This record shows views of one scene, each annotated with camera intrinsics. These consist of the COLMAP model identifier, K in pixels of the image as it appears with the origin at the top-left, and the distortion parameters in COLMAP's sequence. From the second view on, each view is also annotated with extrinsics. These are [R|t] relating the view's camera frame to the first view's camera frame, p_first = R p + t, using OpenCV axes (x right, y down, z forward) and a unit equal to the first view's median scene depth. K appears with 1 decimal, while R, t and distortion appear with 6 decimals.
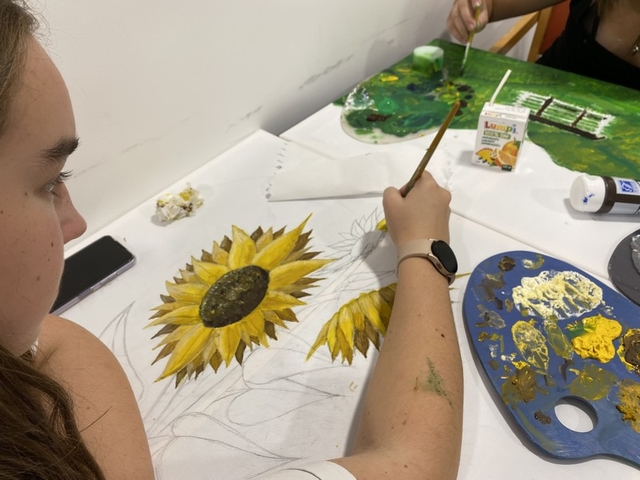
lens RADIAL K [[482.3, 0, 318.7], [0, 482.3, 238.6], [0, 0, 1]] dist [0.006943, 0.002472]
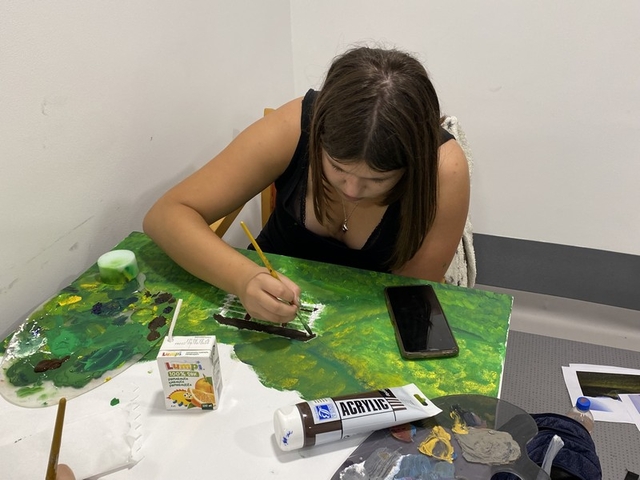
lens RADIAL K [[609.1, 0, 321.2], [0, 609.1, 241.2], [0, 0, 1]] dist [0.011544, 0.000000]
pose [[0.912539, -0.163160, 0.375035, 0.188413], [0.255512, 0.943440, -0.211268, -0.122233], [-0.319353, 0.288616, 0.902615, -0.078862]]
